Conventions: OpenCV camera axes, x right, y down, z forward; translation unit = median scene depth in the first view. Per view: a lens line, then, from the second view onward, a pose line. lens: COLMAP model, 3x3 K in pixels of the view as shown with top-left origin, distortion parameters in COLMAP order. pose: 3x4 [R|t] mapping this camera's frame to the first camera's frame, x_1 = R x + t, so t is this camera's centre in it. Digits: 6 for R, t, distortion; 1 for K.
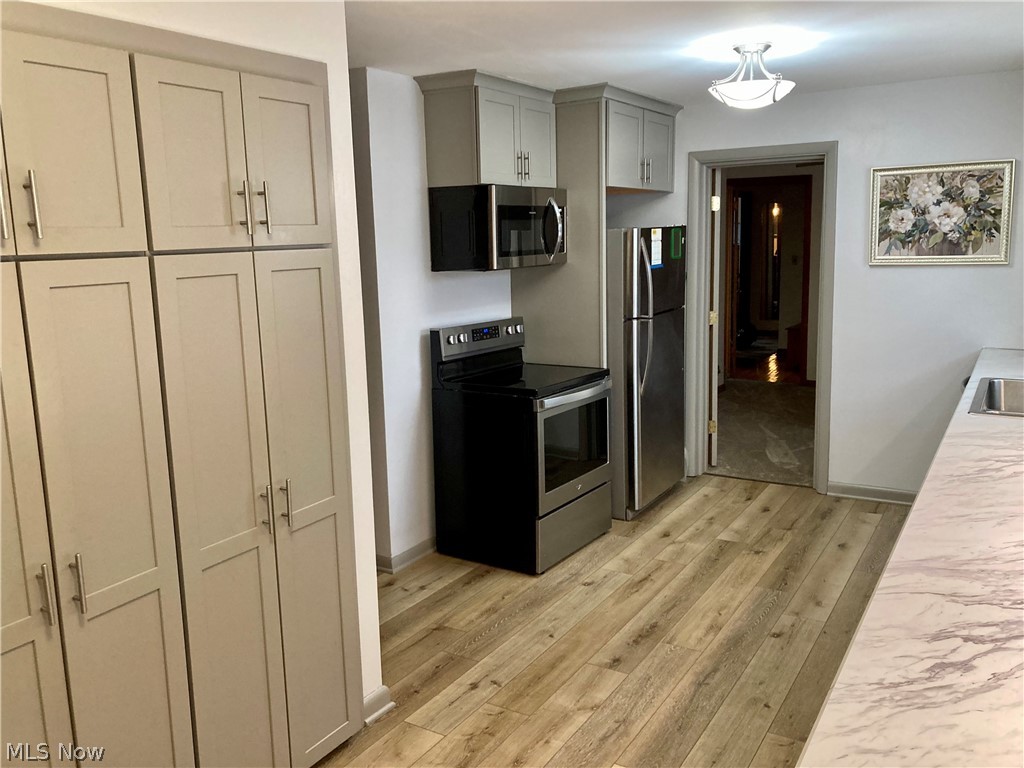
lens RADIAL K [[831.6, 0, 516.1], [0, 831.6, 367.9], [0, 0, 1]] dist [0.043899, -0.051400]
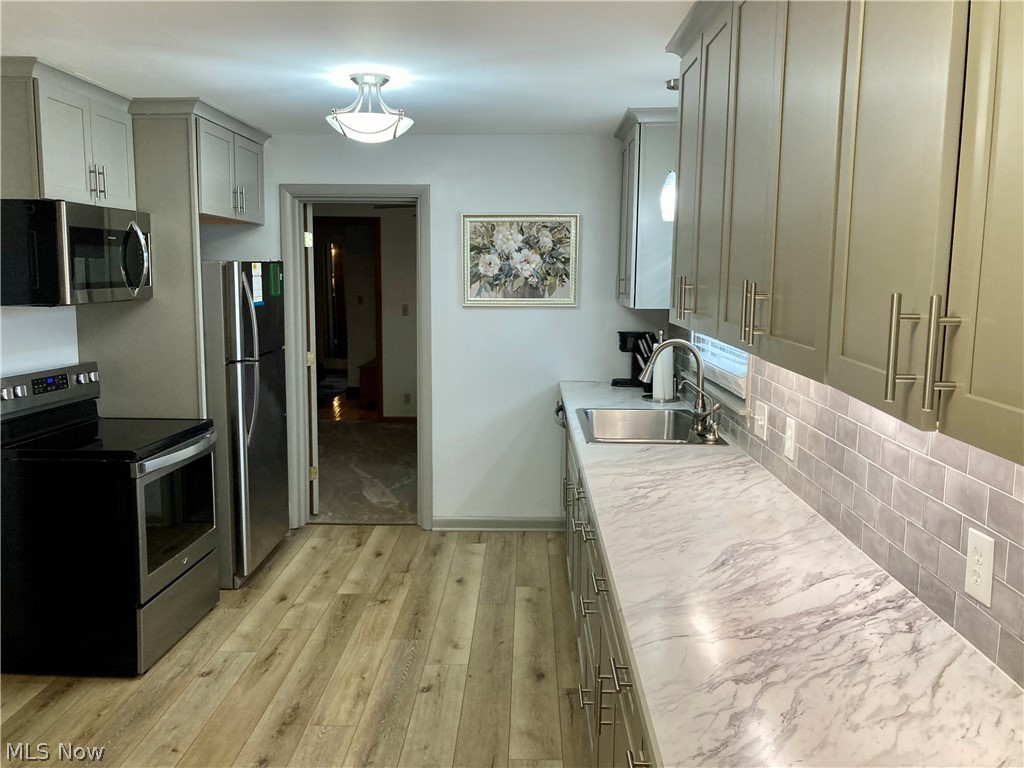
lens RADIAL K [[831.6, 0, 496.5], [0, 831.6, 372.1], [0, 0, 1]] dist [0.043899, -0.051400]
pose [[0.868865, -0.028735, 0.494215, -0.061653], [0.048855, 0.998418, -0.027840, -0.009426], [-0.492633, 0.048334, 0.868894, 0.082998]]
